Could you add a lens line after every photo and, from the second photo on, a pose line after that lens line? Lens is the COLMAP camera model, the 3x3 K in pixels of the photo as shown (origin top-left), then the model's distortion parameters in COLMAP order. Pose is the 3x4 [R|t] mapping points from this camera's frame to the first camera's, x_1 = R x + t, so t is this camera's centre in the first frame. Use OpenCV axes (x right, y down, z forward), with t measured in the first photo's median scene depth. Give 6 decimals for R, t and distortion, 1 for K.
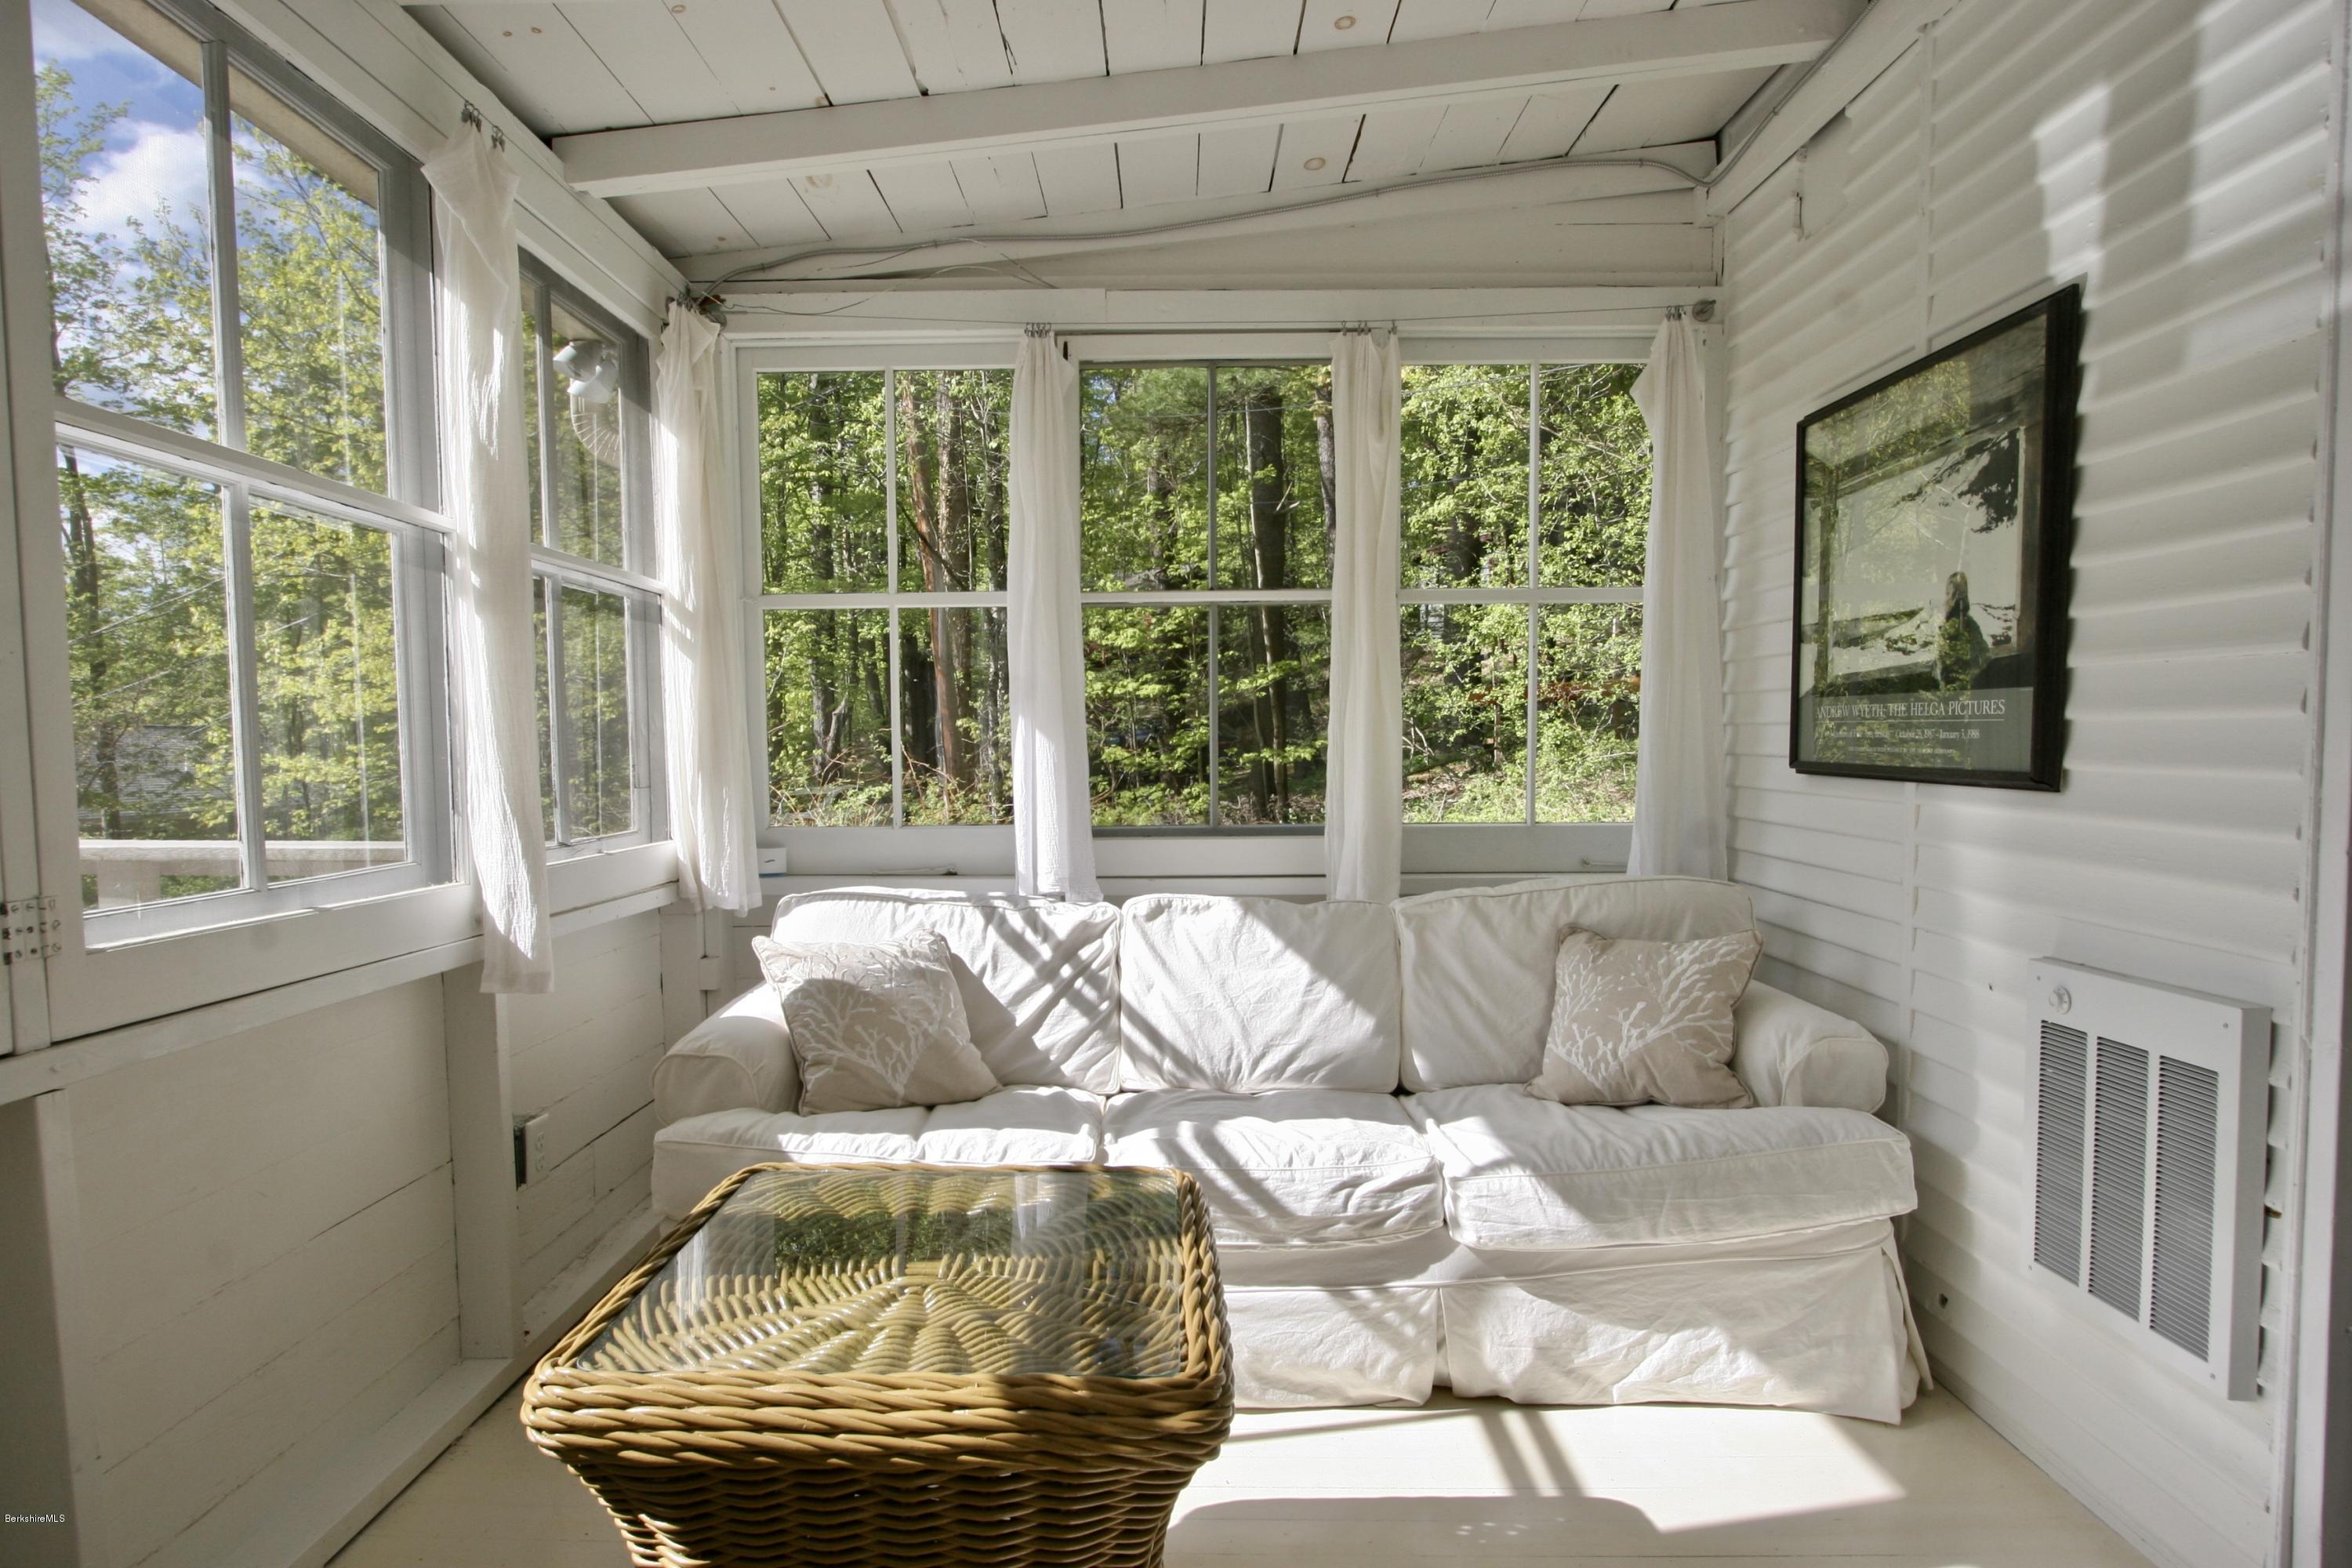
lens RADIAL K [[1332.9, 0, 1175.5], [0, 1332.9, 788.5], [0, 0, 1]] dist [0.001242, -0.000271]
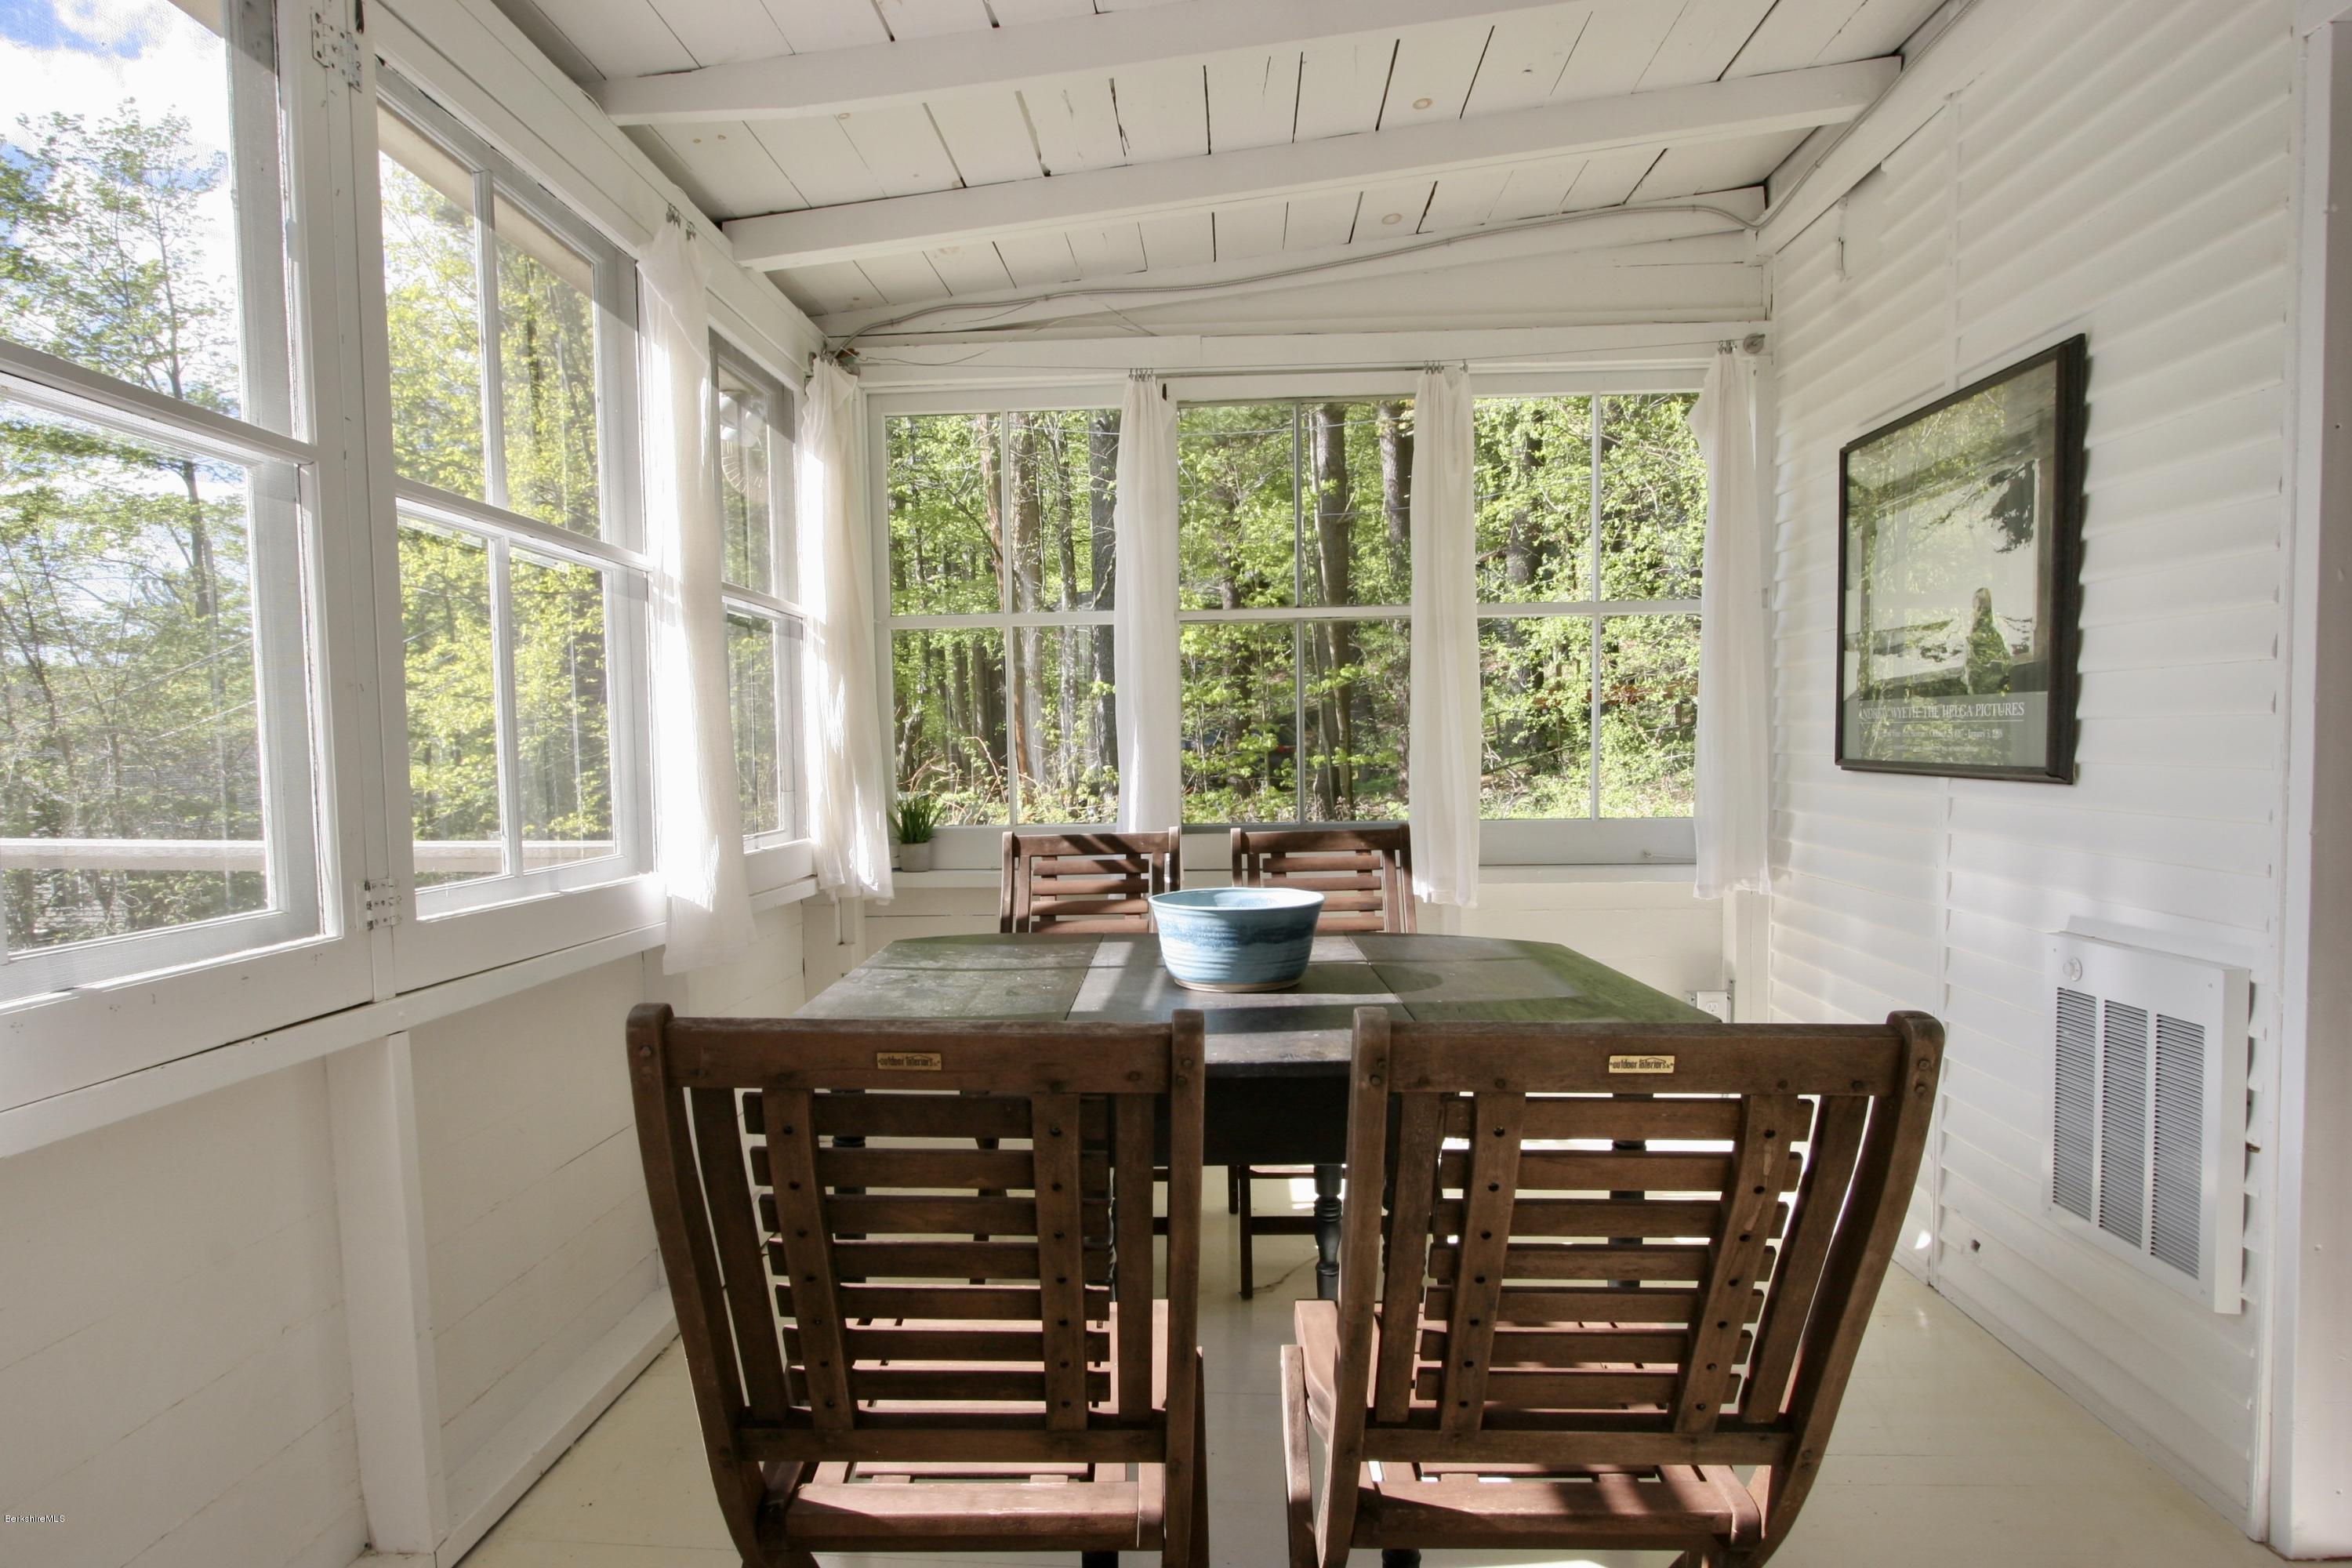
lens RADIAL K [[1332.9, 0, 1175.5], [0, 1332.9, 788.5], [0, 0, 1]] dist [0.001242, -0.000271]
pose [[0.999031, -0.006620, -0.043516, -0.031856], [0.006462, 0.999972, -0.003771, 0.004033], [0.043540, 0.003486, 0.999046, -0.114709]]
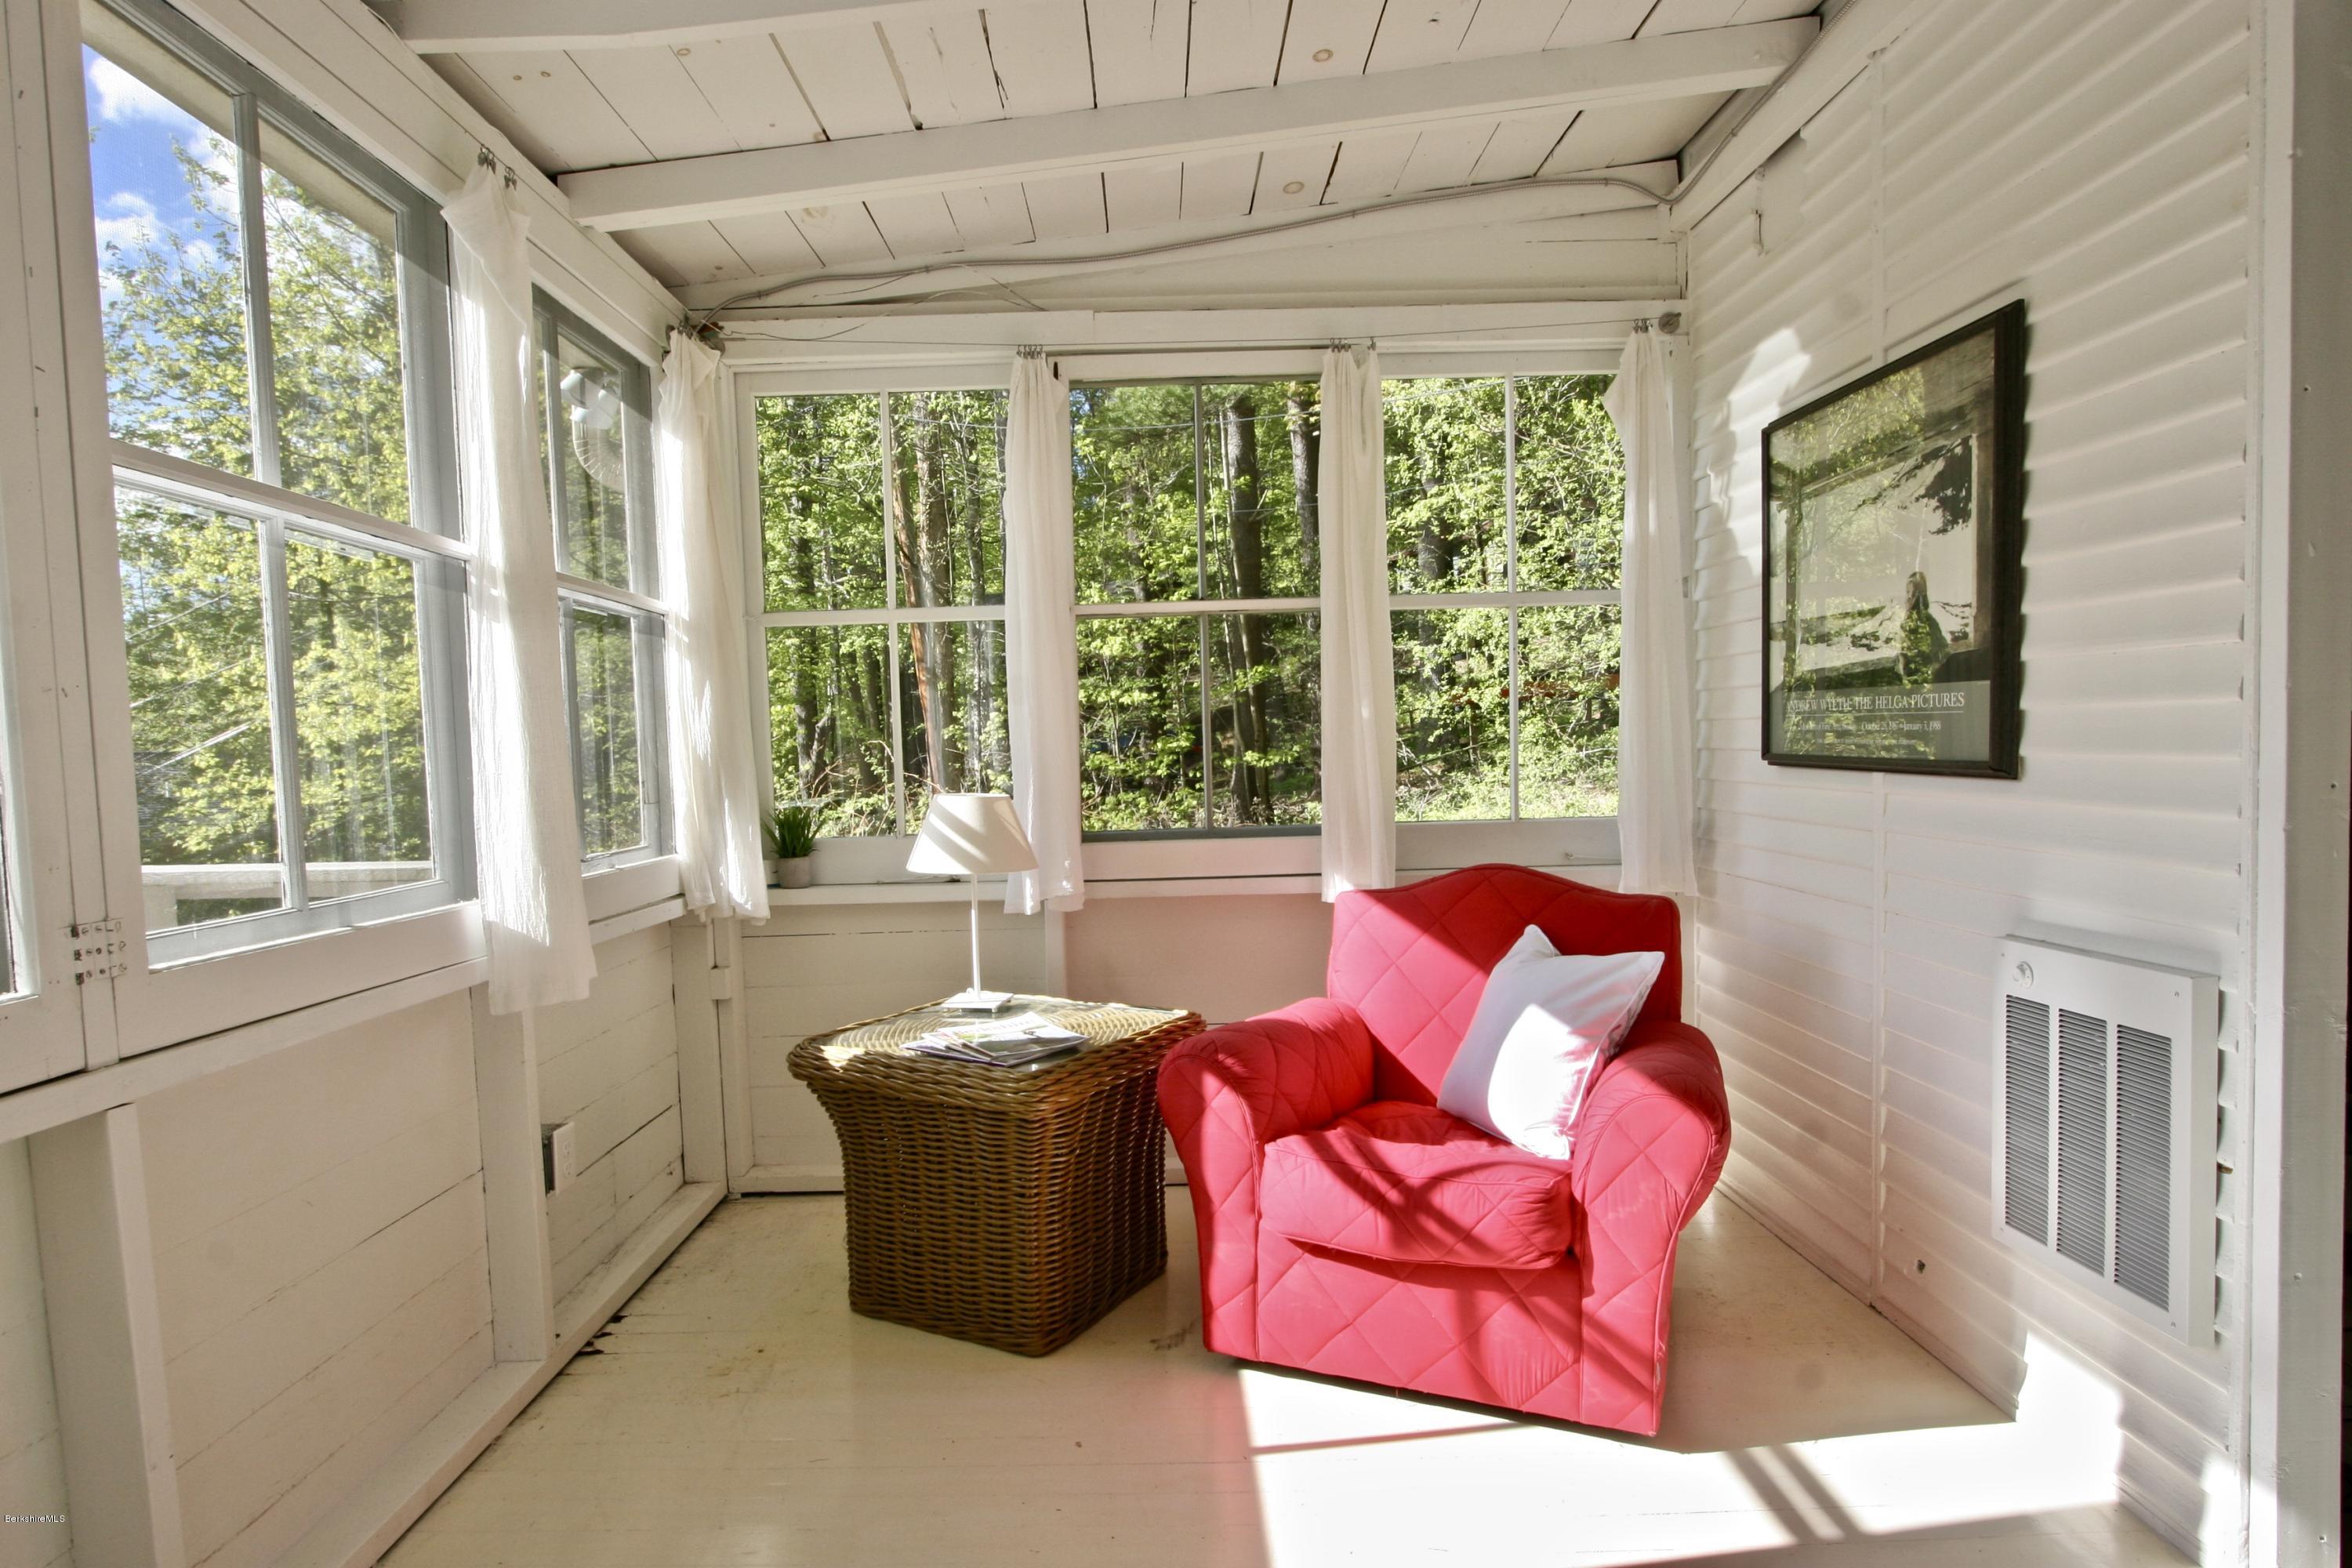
lens RADIAL K [[1326.8, 0, 1176.0], [0, 1326.8, 784.0], [0, 0, 1]] dist [0.002515, 0.000992]
pose [[0.999628, -0.021036, 0.017344, -0.016311], [0.021154, 0.999754, -0.006619, -0.000174], [-0.017201, 0.006983, 0.999828, -0.030179]]
